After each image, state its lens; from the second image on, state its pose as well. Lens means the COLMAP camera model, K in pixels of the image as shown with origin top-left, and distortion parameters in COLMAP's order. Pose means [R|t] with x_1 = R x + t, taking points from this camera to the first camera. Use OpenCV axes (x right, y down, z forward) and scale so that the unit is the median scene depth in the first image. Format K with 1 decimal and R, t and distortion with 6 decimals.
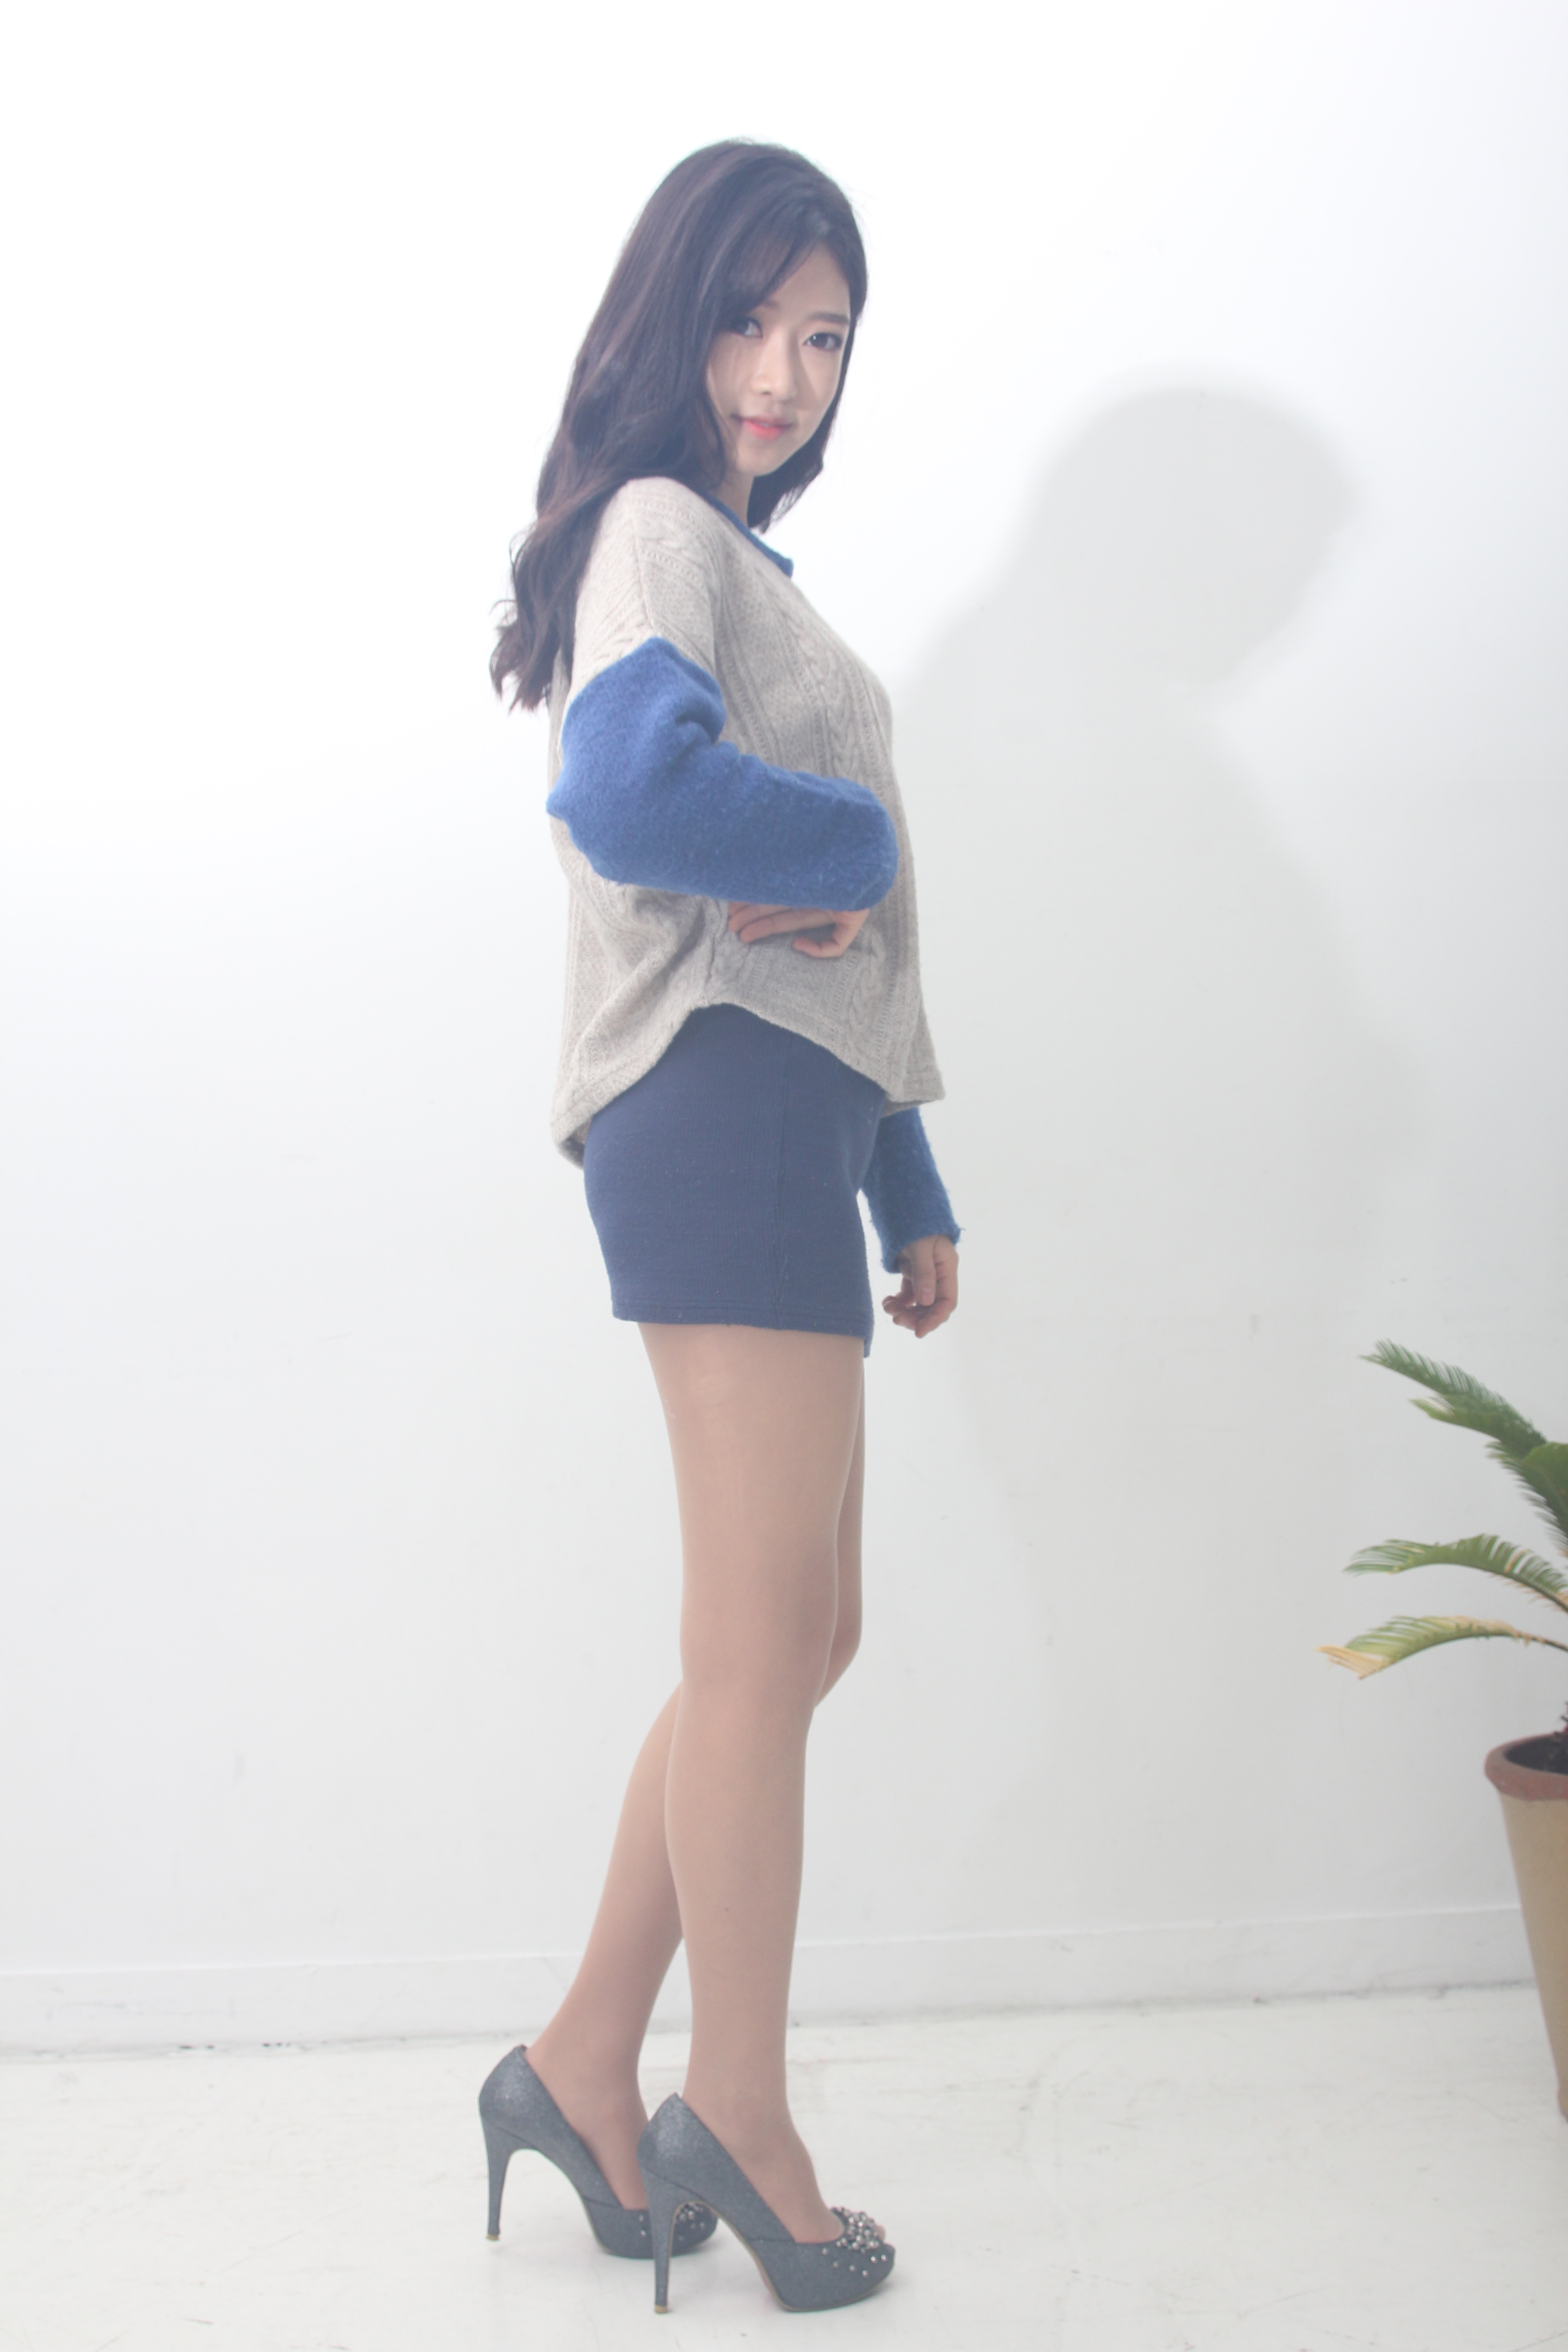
lens RADIAL K [[2808.3, 0, 784.0], [0, 2808.3, 1176.0], [0, 0, 1]] dist [-0.055814, 0.014403]
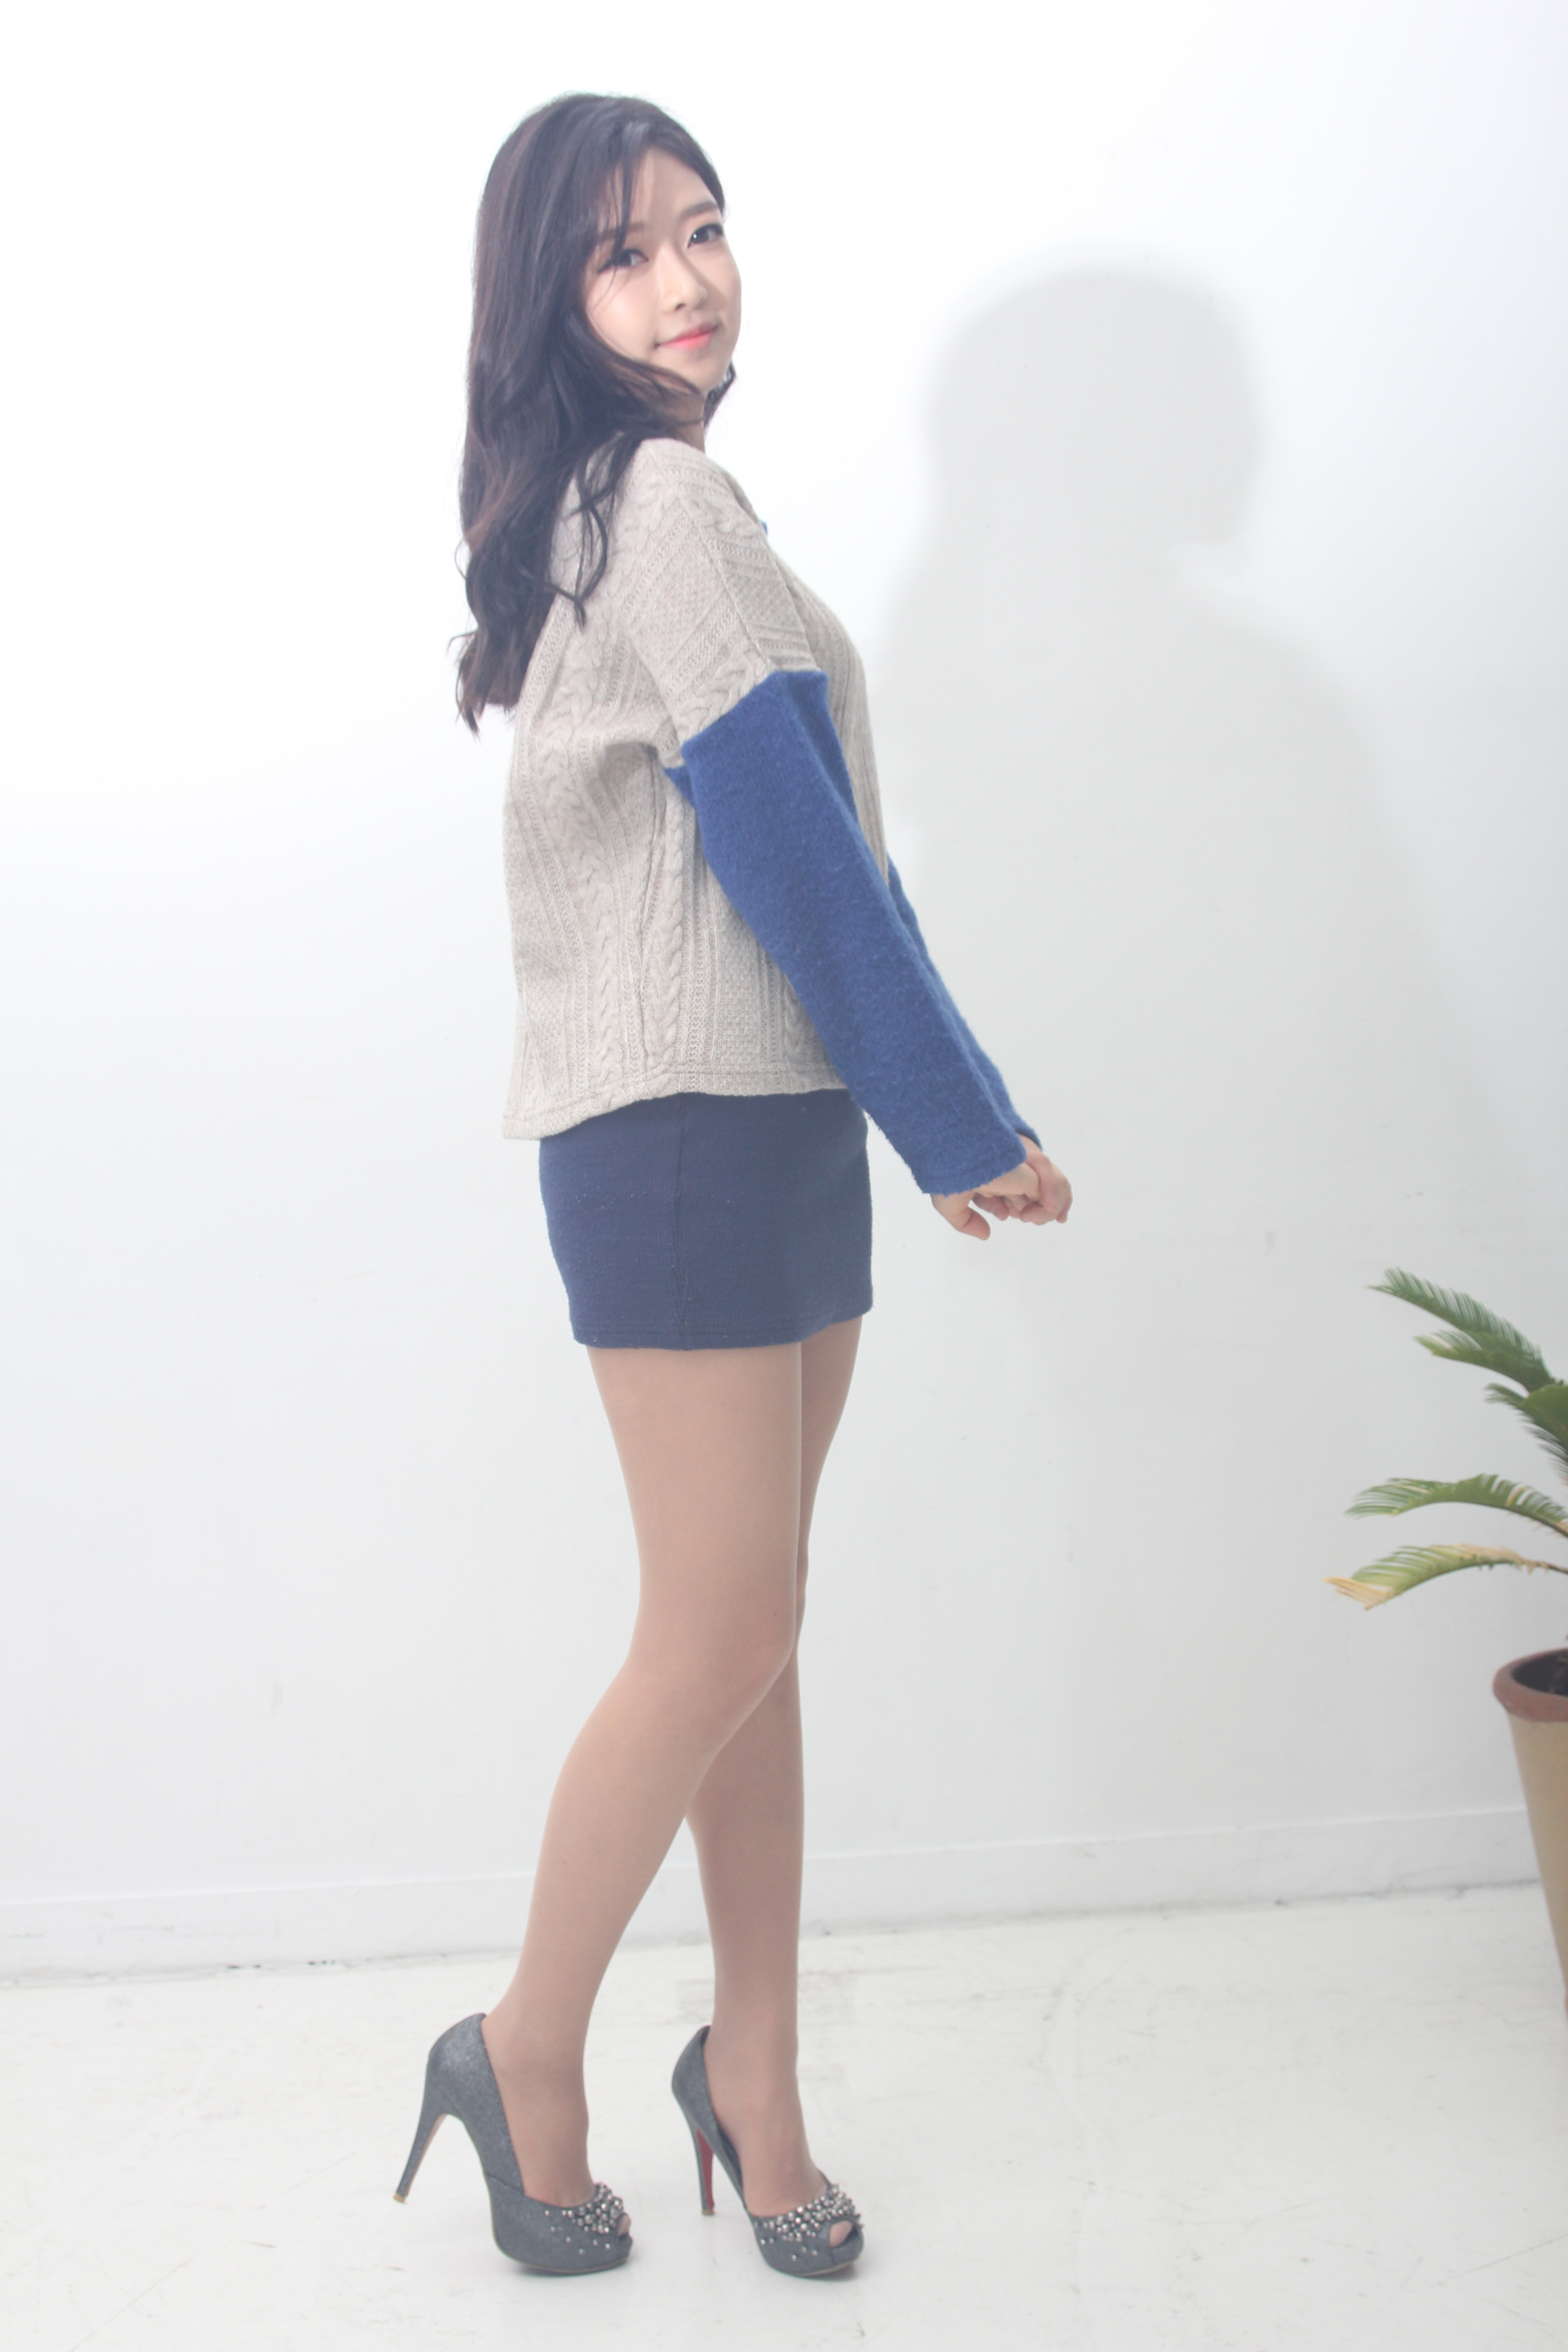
lens RADIAL K [[3025.6, 0, 775.1], [0, 3025.6, 1168.3], [0, 0, 1]] dist [-0.032594, -0.021550]
pose [[0.999711, -0.019316, -0.014328, 0.007469], [0.020333, 0.997005, 0.074618, -0.066078], [0.012844, -0.074888, 0.997109, -0.093167]]
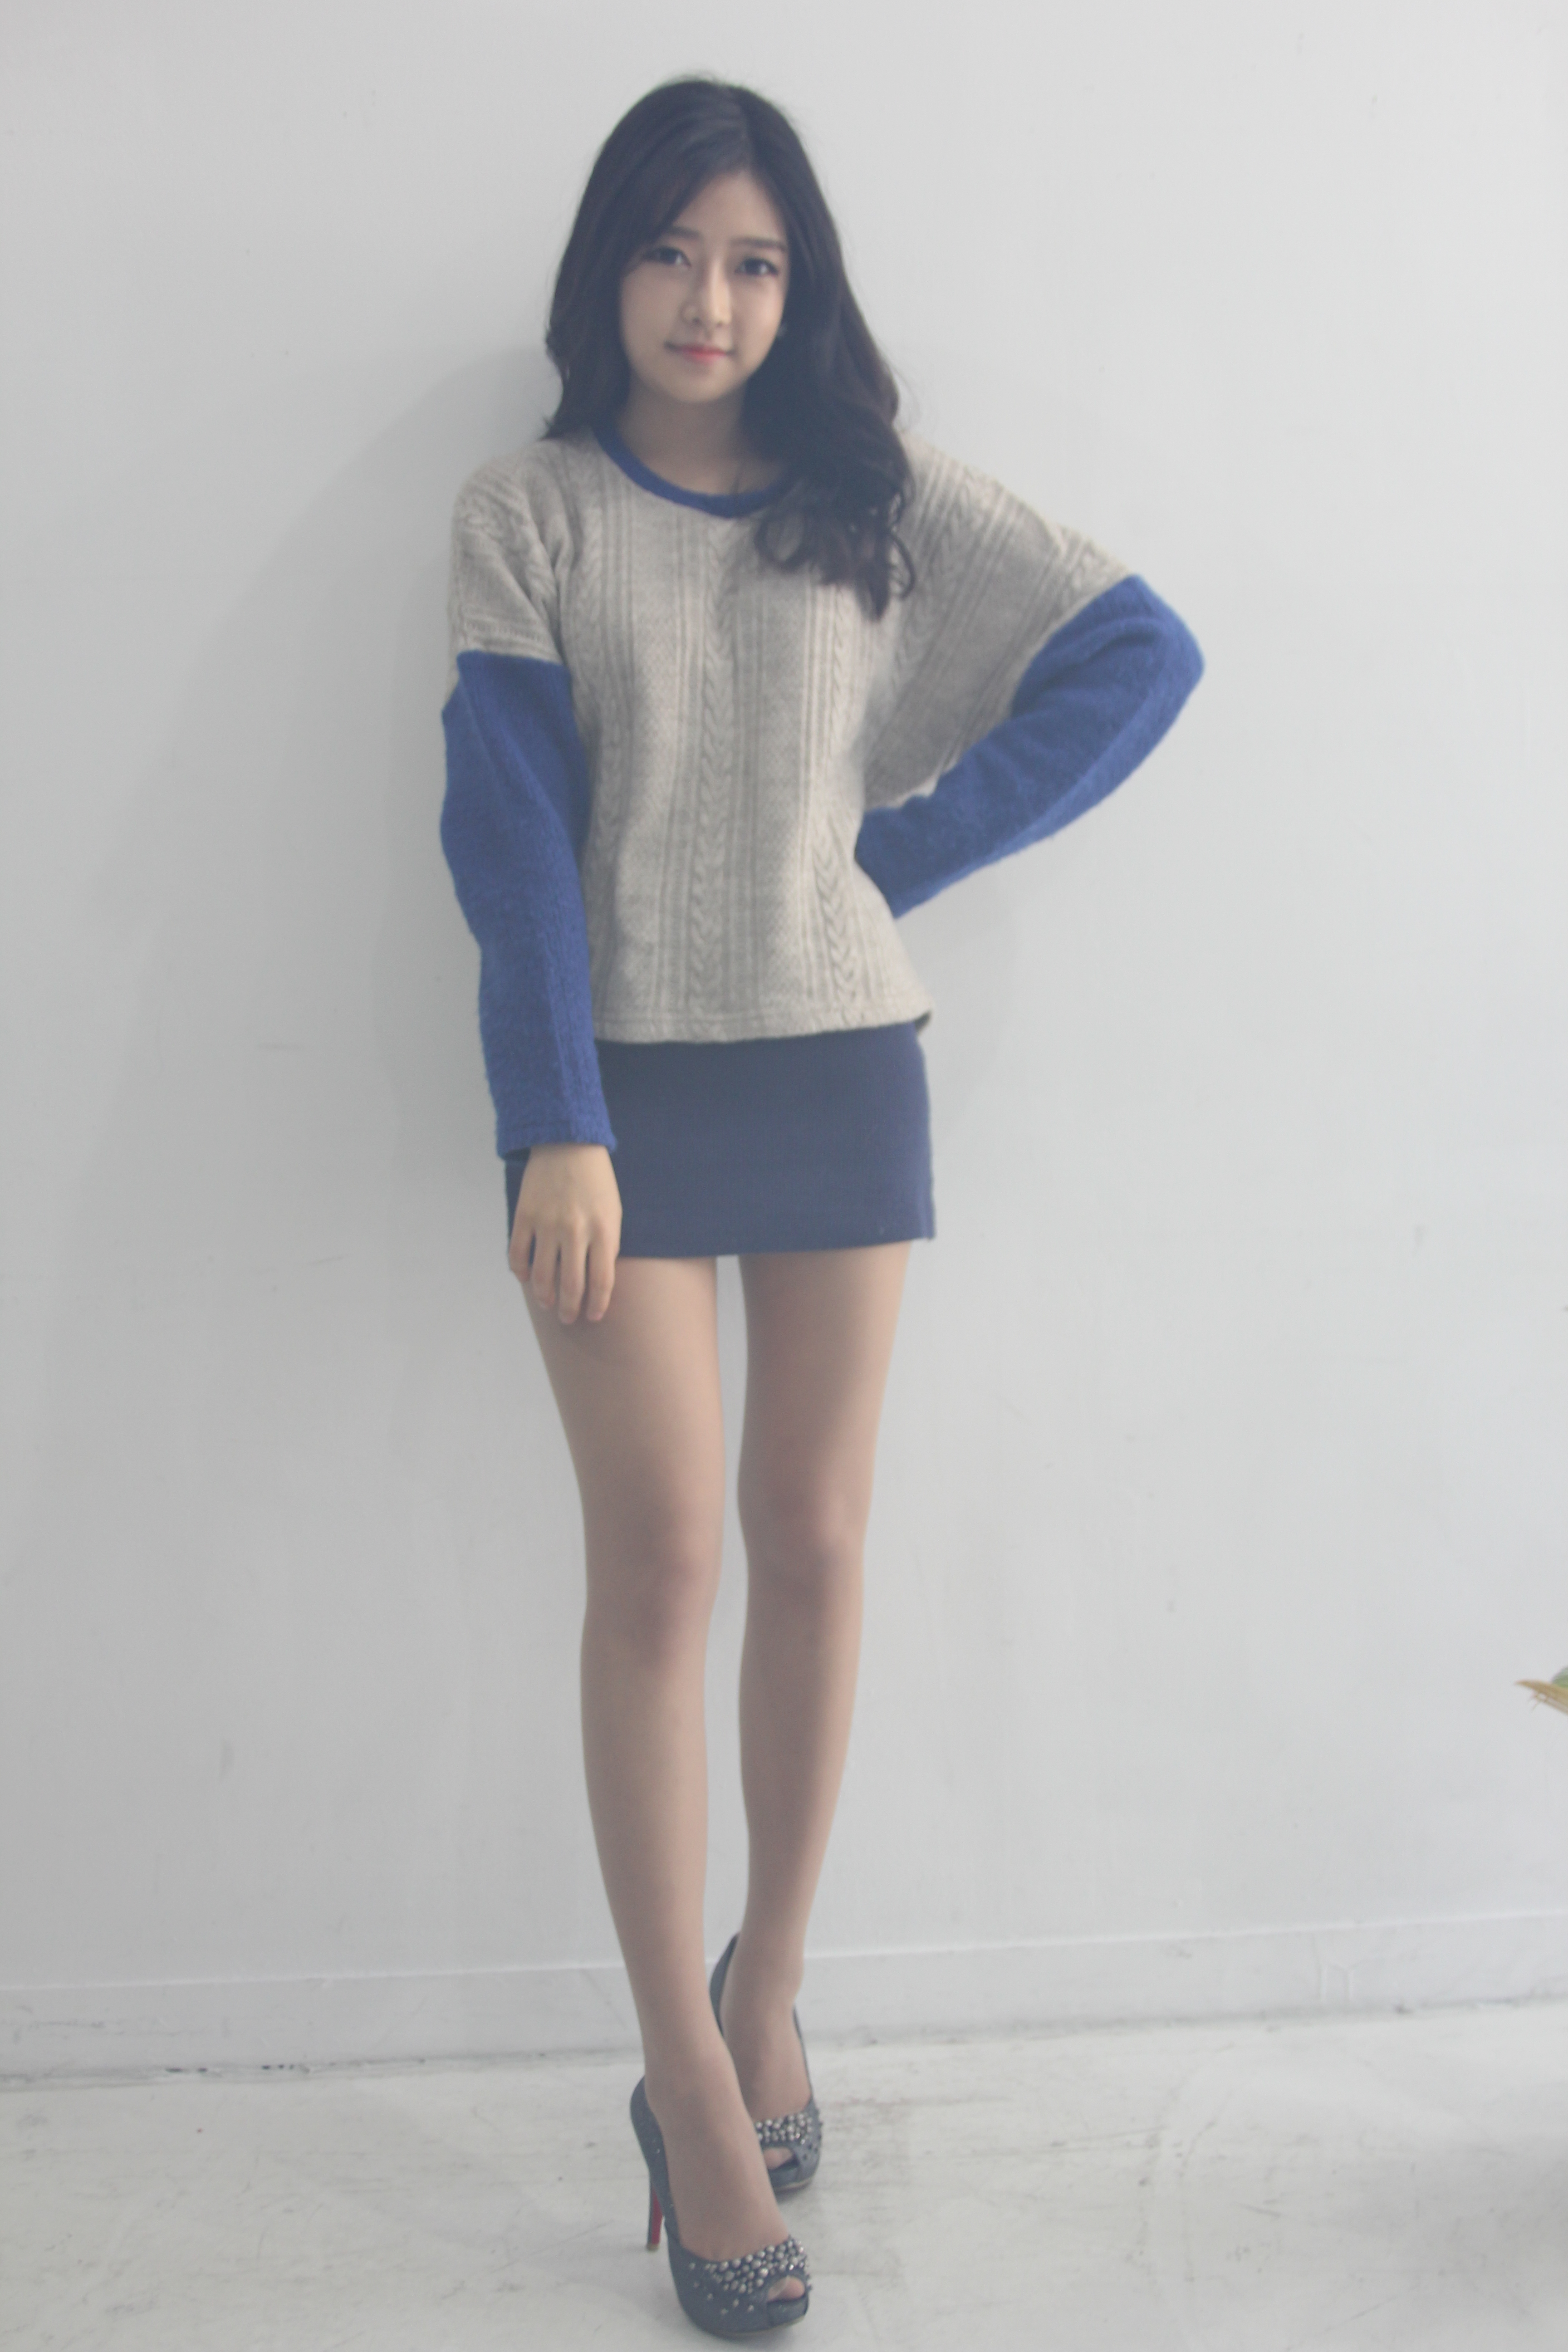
lens RADIAL K [[2638.8, 0, 795.3], [0, 2638.8, 1190.9], [0, 0, 1]] dist [-0.074925, 0.019023]
pose [[0.999892, 0.000643, -0.014715, -0.009175], [0.001022, 0.993608, 0.112879, -0.058063], [0.014693, -0.112882, 0.993500, 0.244543]]
